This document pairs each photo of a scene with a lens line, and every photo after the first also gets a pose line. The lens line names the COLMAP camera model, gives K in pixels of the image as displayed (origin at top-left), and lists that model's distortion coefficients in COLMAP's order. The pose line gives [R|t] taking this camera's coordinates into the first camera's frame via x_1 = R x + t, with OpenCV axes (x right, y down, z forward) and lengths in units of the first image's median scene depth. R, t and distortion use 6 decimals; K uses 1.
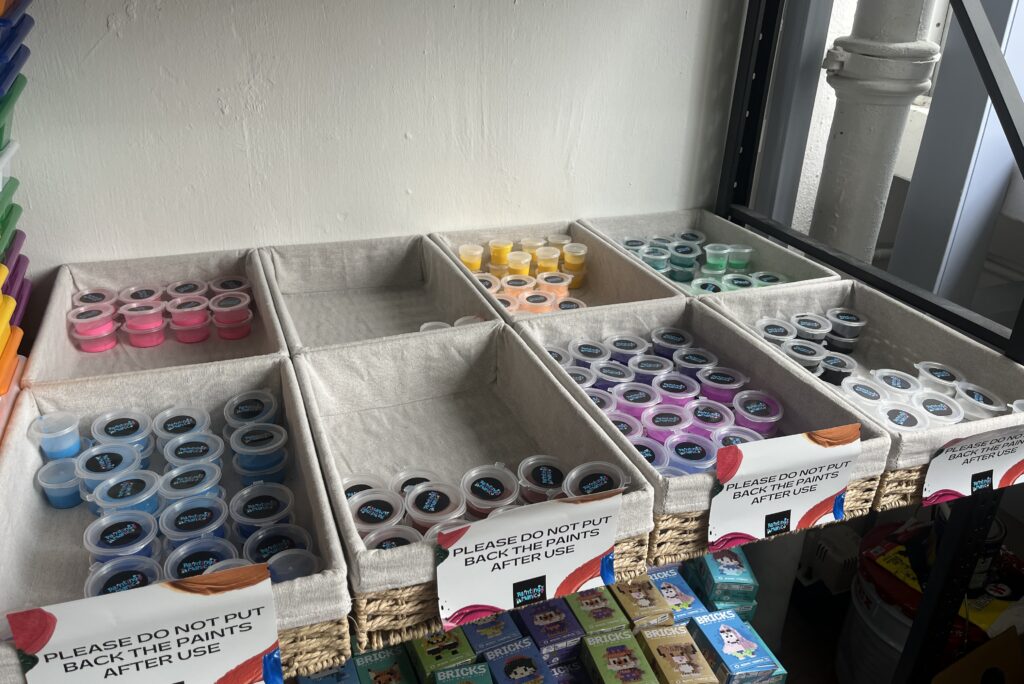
lens RADIAL K [[783.0, 0, 504.9], [0, 783.0, 344.6], [0, 0, 1]] dist [0.036146, 0.003958]
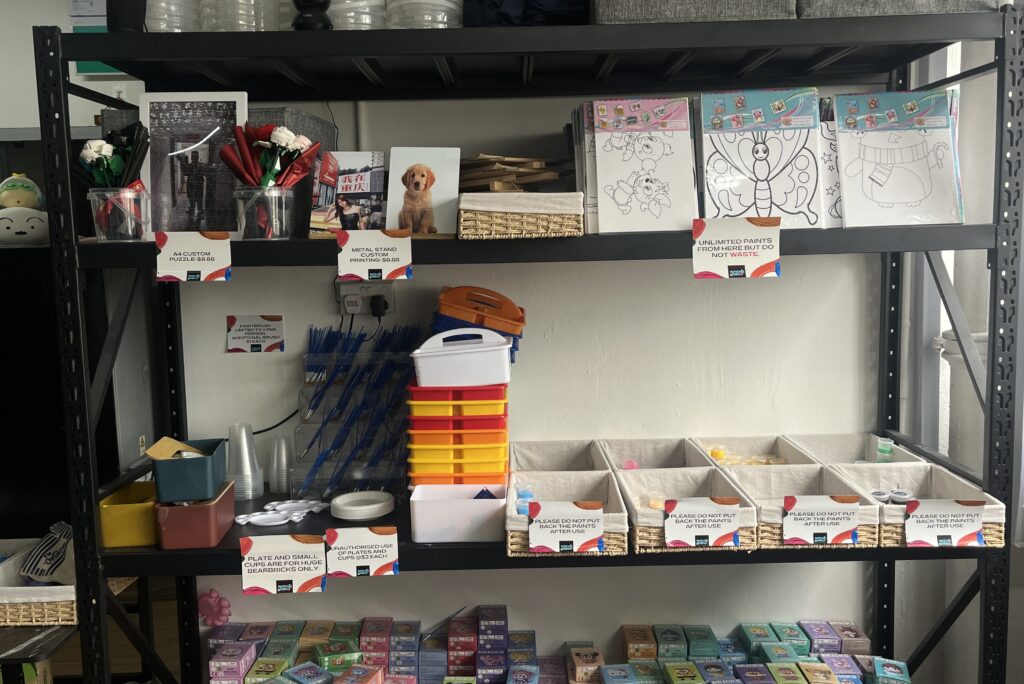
lens RADIAL K [[938.3, 0, 511.5], [0, 938.3, 338.0], [0, 0, 1]] dist [-0.007635, 0.000000]
pose [[0.939086, -0.018112, -0.343205, 0.341025], [-0.101399, 0.939557, -0.327033, 0.503494], [0.328384, 0.341913, 0.880488, -1.426019]]
